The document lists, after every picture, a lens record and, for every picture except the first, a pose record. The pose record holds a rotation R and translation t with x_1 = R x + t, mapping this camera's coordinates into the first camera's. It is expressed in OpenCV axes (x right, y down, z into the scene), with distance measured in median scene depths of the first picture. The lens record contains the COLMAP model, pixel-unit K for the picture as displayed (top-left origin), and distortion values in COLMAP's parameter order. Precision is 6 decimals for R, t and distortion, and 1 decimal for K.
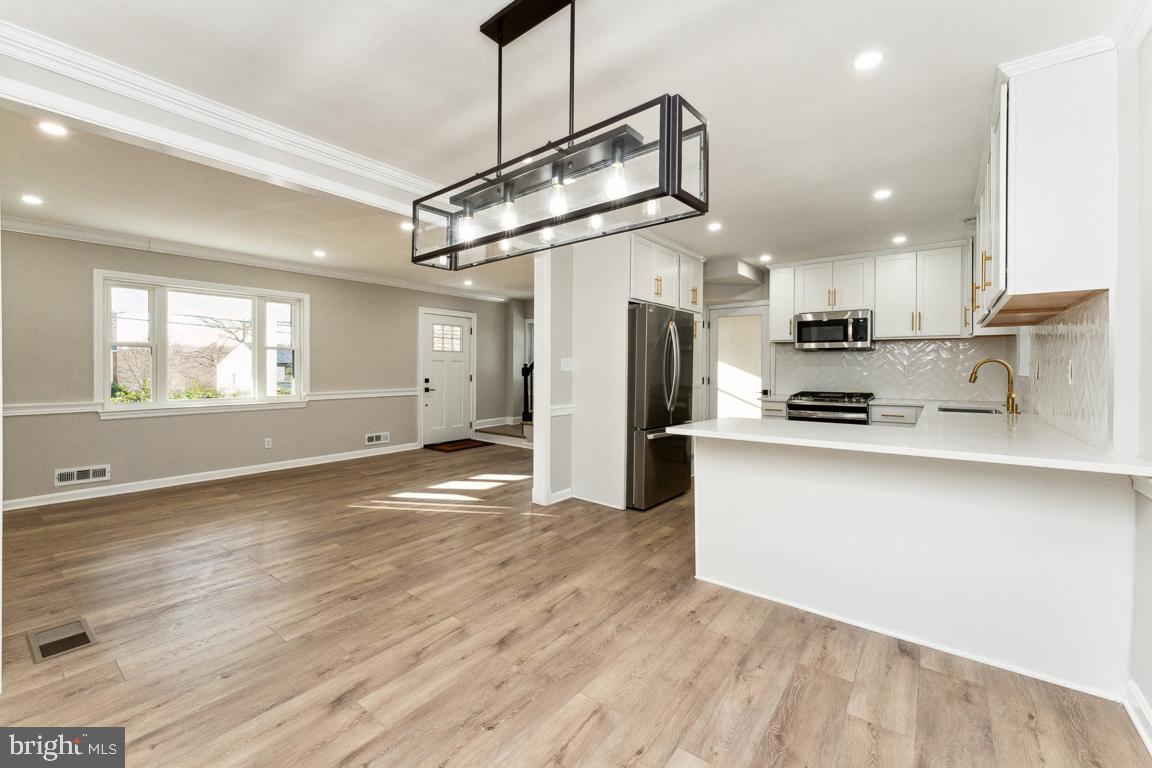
lens RADIAL K [[467.8, 0, 567.6], [0, 467.8, 373.5], [0, 0, 1]] dist [0.001863, 0.000166]
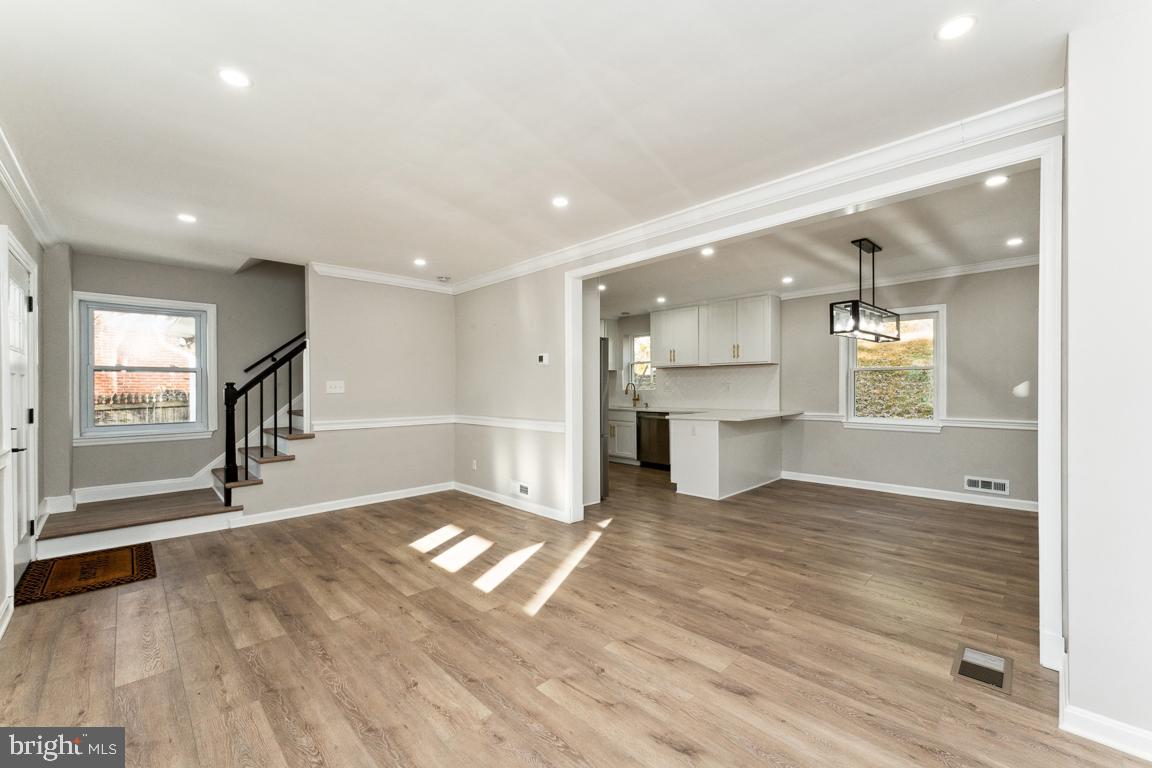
lens RADIAL K [[461.4, 0, 582.5], [0, 461.4, 385.9], [0, 0, 1]] dist [0.002165, 0.000205]
pose [[0.123549, -0.003436, 0.992332, -1.475308], [0.014318, 0.999896, 0.001680, -0.030783], [-0.992235, 0.014001, 0.123586, 1.173423]]
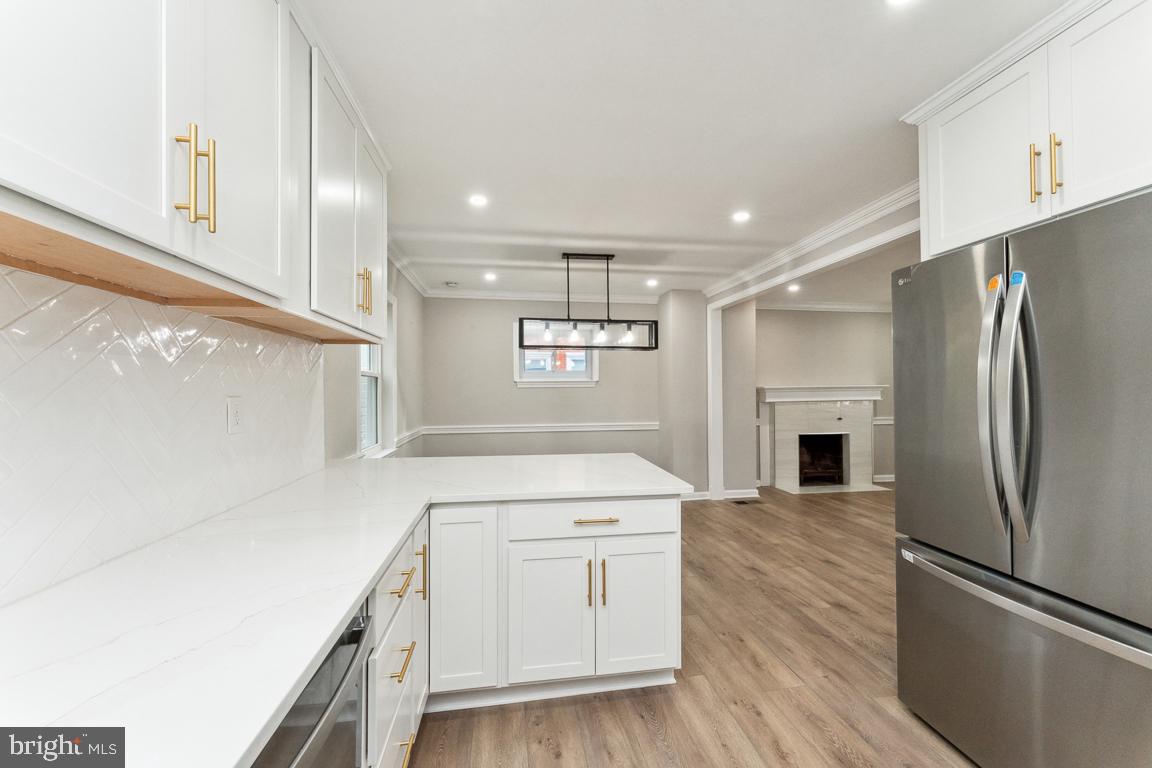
lens RADIAL K [[461.4, 0, 582.5], [0, 461.4, 385.9], [0, 0, 1]] dist [0.002165, 0.000205]
pose [[-0.672526, -0.002353, -0.740069, 0.951894], [0.000328, 0.999994, -0.003478, -0.040985], [0.740073, -0.002582, -0.672521, 1.393955]]
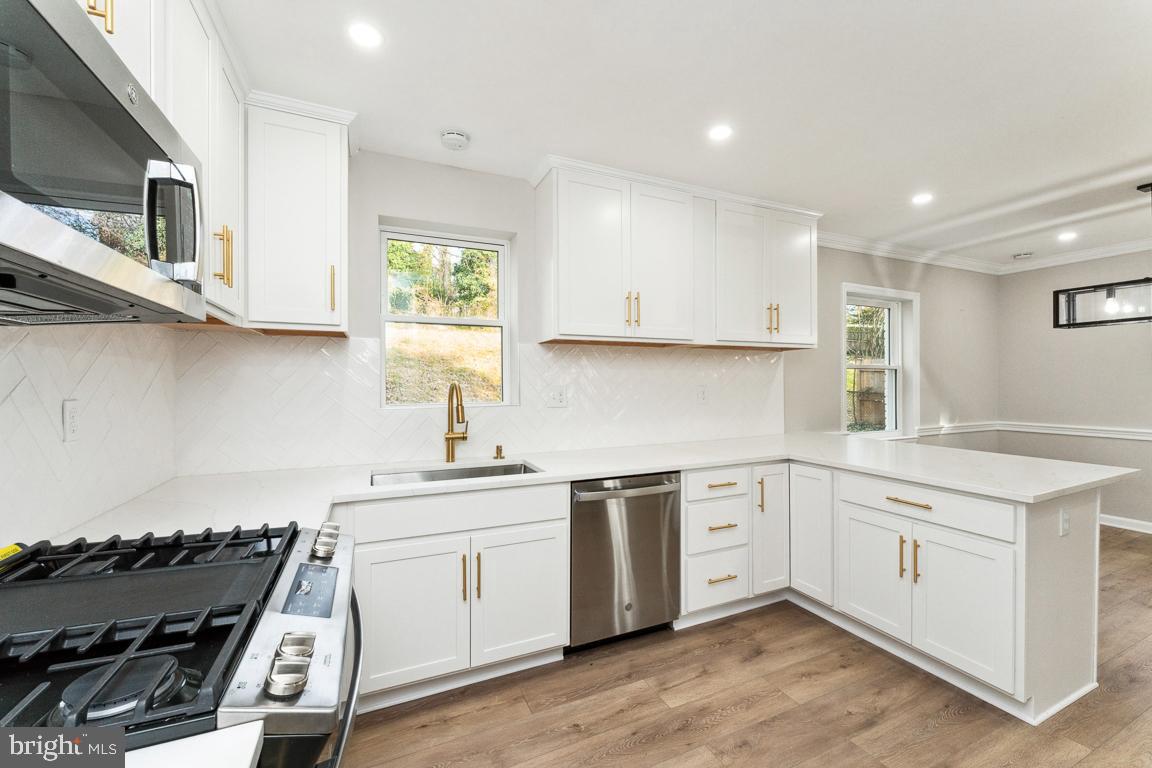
lens RADIAL K [[461.4, 0, 582.5], [0, 461.4, 385.9], [0, 0, 1]] dist [0.002165, 0.000205]
pose [[-0.887558, 0.006030, 0.460657, 0.589097], [0.011170, 0.999902, 0.008431, -0.041751], [-0.460561, 0.012628, -0.887538, 1.803157]]
